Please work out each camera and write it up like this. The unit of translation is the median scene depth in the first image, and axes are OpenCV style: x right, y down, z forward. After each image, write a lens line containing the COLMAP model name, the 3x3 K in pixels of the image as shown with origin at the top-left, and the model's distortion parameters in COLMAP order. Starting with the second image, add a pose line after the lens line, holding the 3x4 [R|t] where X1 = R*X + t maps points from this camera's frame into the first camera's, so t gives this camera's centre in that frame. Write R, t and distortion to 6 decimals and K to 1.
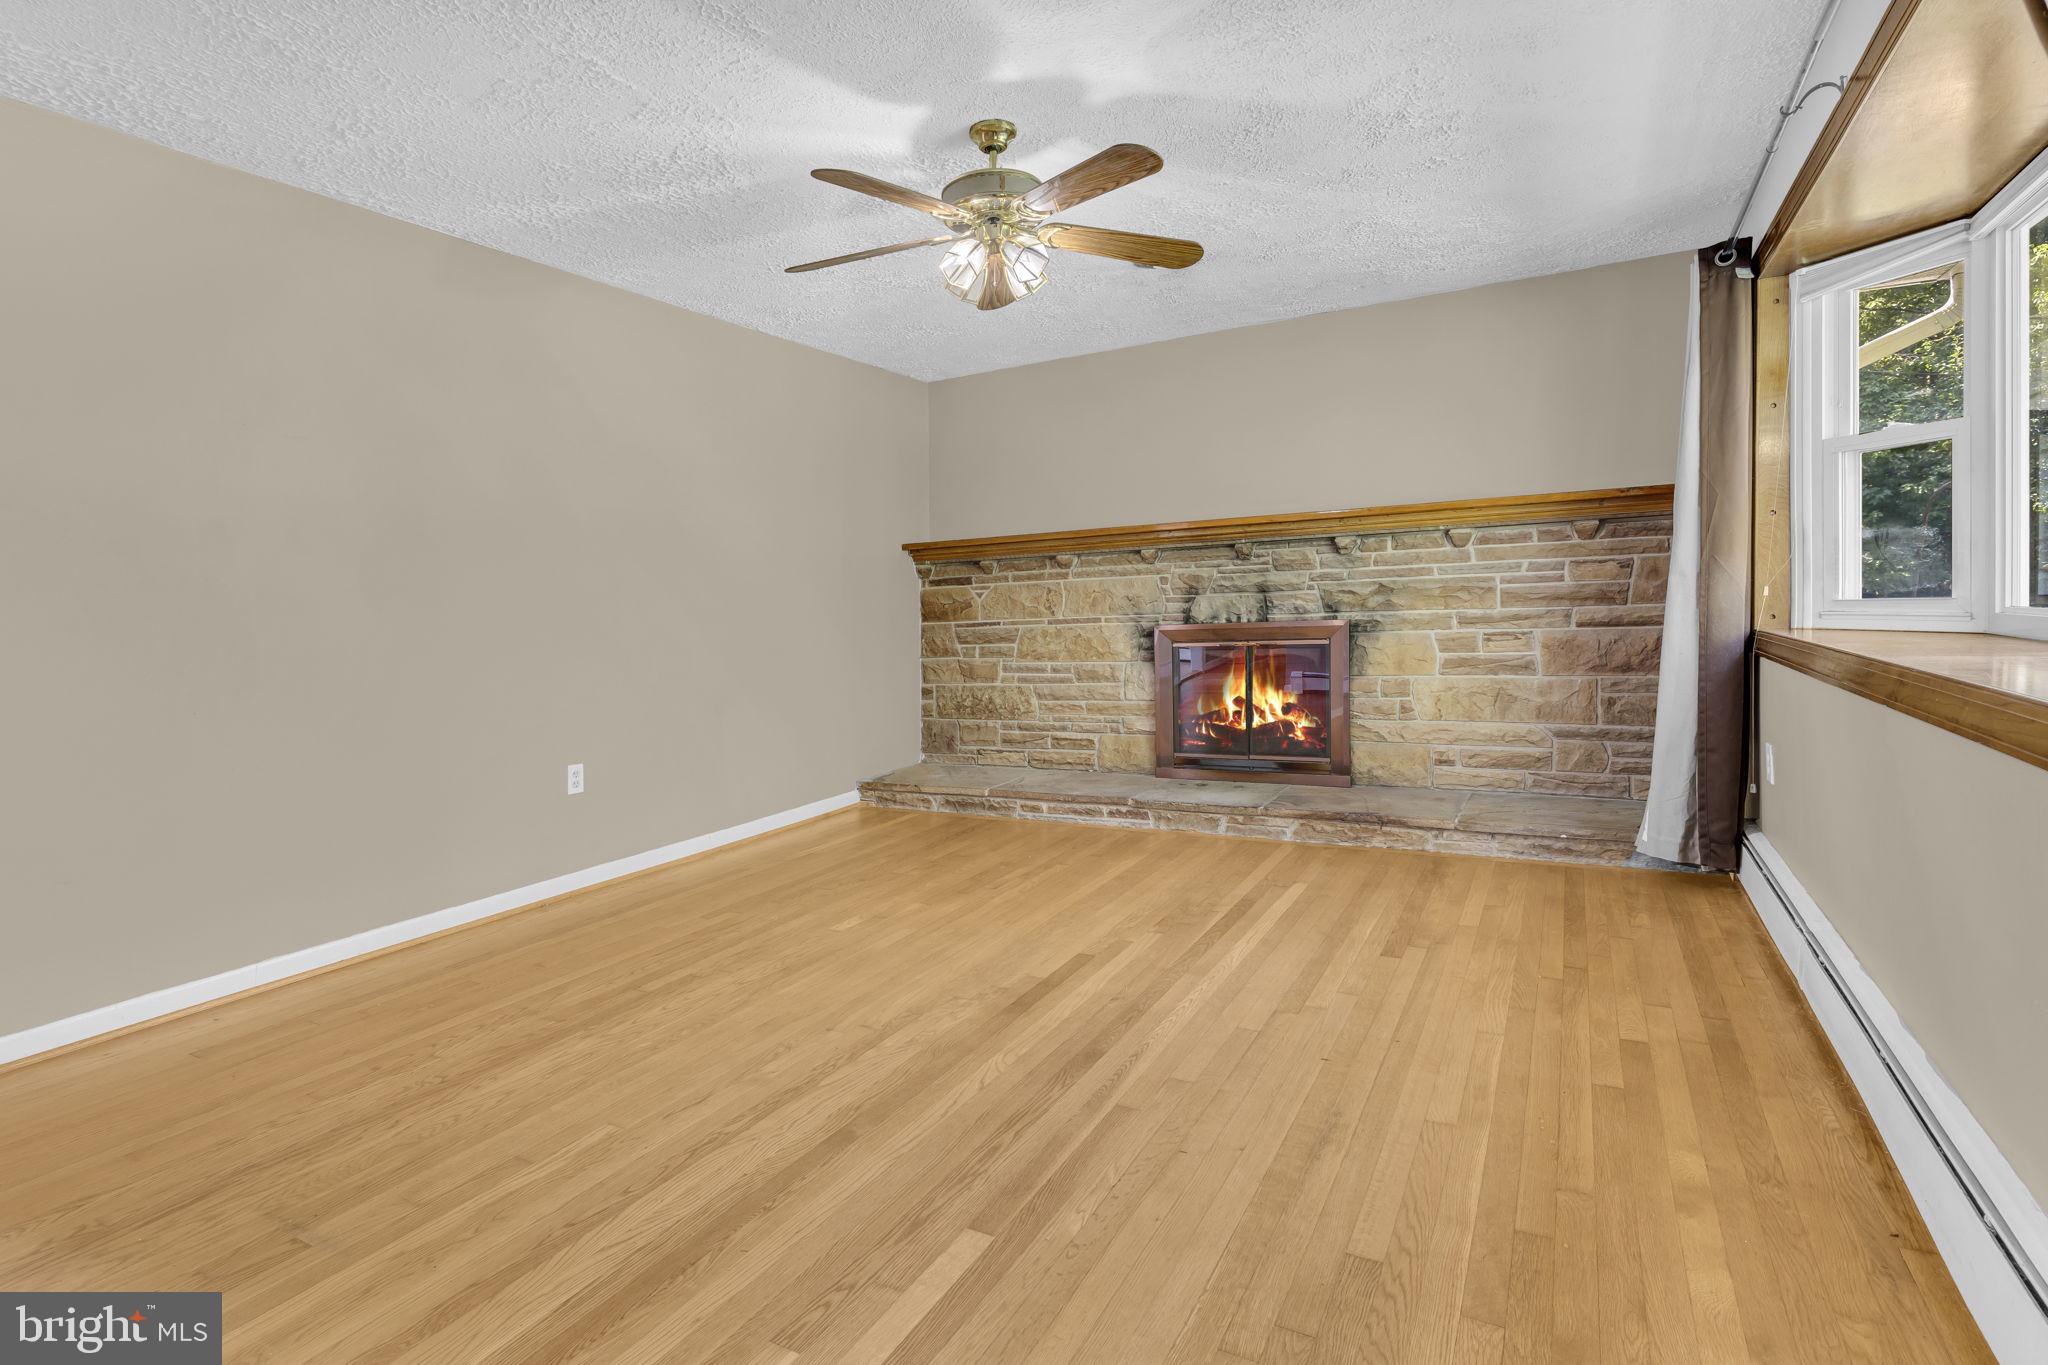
lens RADIAL K [[901.3, 0, 1080.9], [0, 901.3, 675.6], [0, 0, 1]] dist [0.000206, 0.000222]
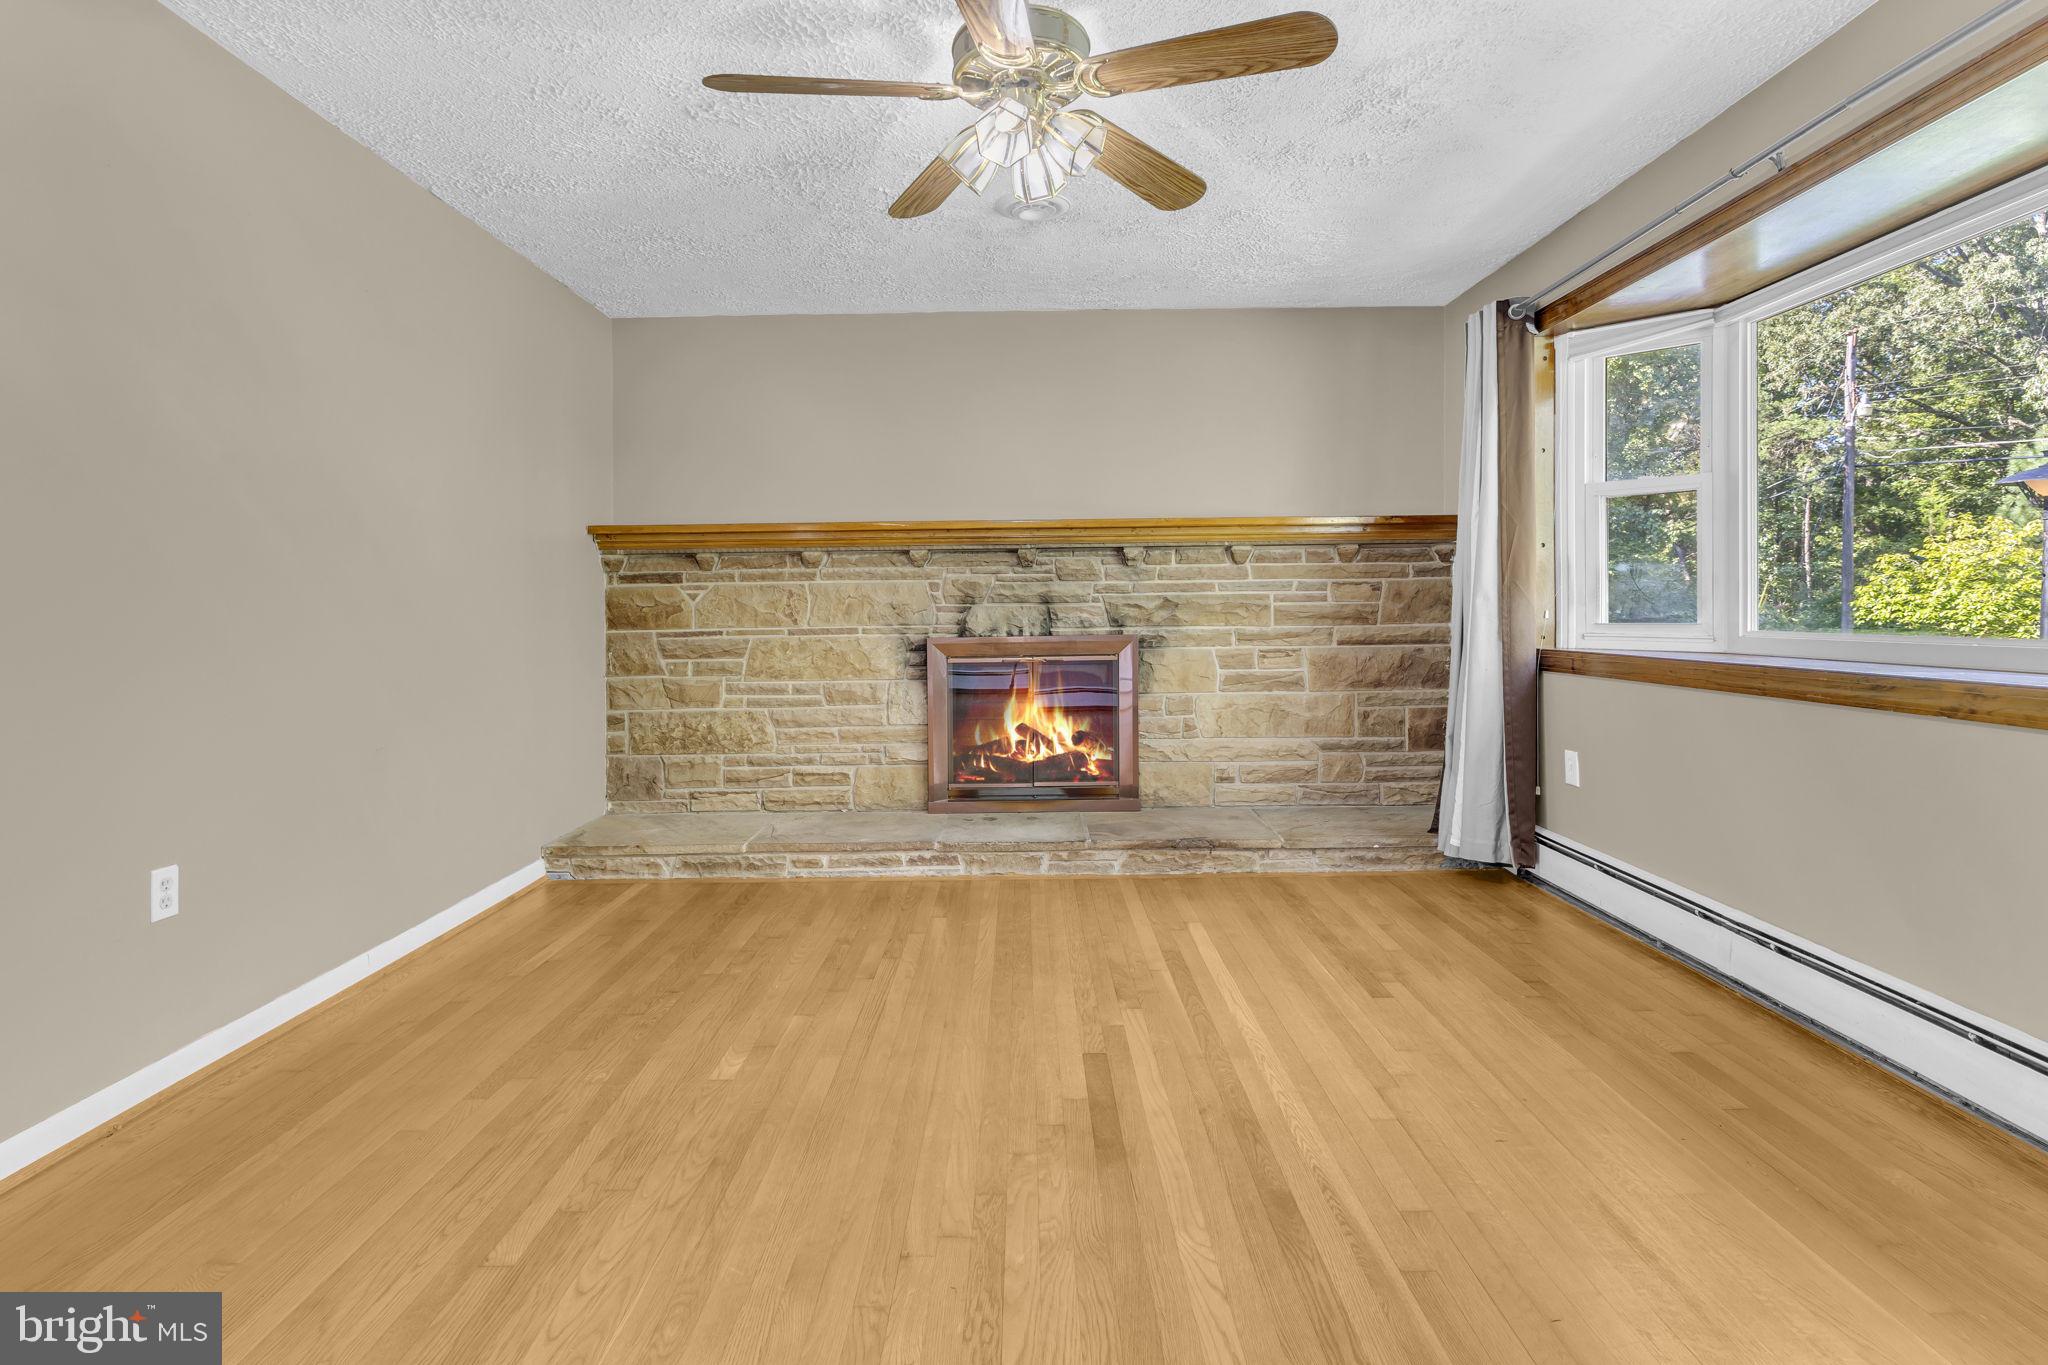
lens RADIAL K [[907.2, 0, 974.8], [0, 907.2, 685.6], [0, 0, 1]] dist [0.001825, 0.000176]
pose [[0.903859, -0.008191, 0.427752, -0.274722], [0.011335, 0.999924, -0.004805, -0.005708], [-0.427680, 0.009192, 0.903883, 0.211288]]
